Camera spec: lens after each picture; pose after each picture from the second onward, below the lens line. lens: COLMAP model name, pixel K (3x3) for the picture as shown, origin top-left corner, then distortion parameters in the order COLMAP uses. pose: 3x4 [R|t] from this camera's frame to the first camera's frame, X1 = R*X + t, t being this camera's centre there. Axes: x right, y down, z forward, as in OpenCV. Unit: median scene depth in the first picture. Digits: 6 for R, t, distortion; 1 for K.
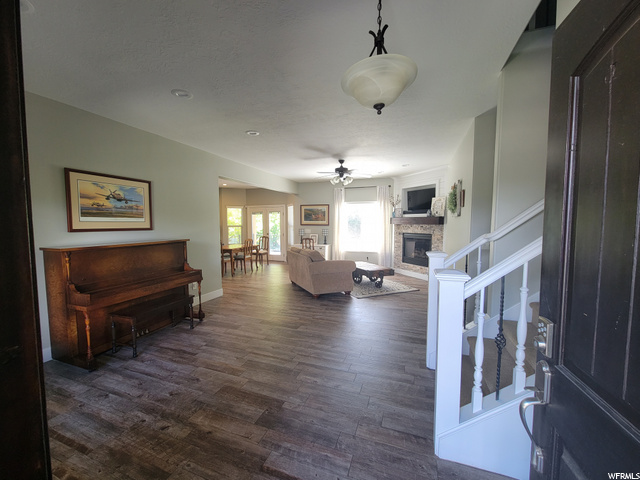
lens RADIAL K [[261.2, 0, 318.0], [0, 261.2, 239.2], [0, 0, 1]] dist [0.000054, -0.001560]
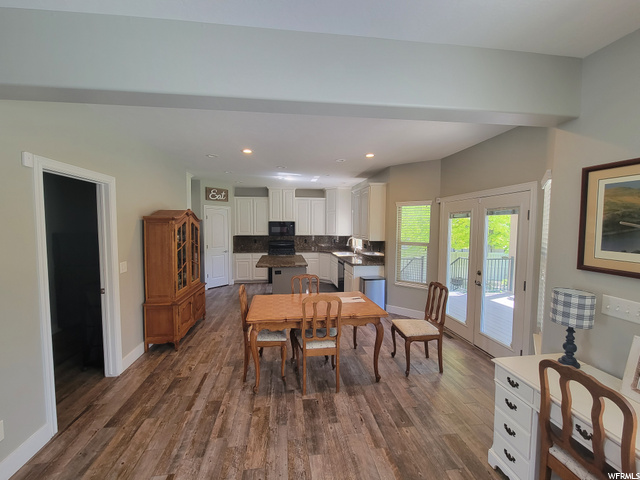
lens RADIAL K [[261.2, 0, 317.4], [0, 261.2, 241.0], [0, 0, 1]] dist [0.000054, -0.001560]
pose [[0.464274, 0.061929, -0.883524, 0.020272], [-0.066033, 0.997196, 0.035198, -0.075180], [0.883227, 0.042000, 0.467062, 0.792241]]
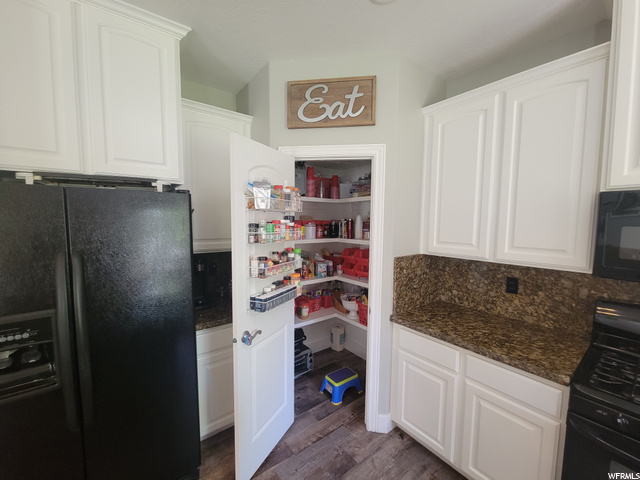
lens RADIAL K [[261.2, 0, 317.0], [0, 261.2, 238.3], [0, 0, 1]] dist [0.000054, -0.001560]
pose [[-0.544413, 0.064301, -0.836349, -0.686615], [-0.059290, 0.991614, 0.114832, -0.081662], [0.836719, 0.112103, -0.536035, 1.023978]]
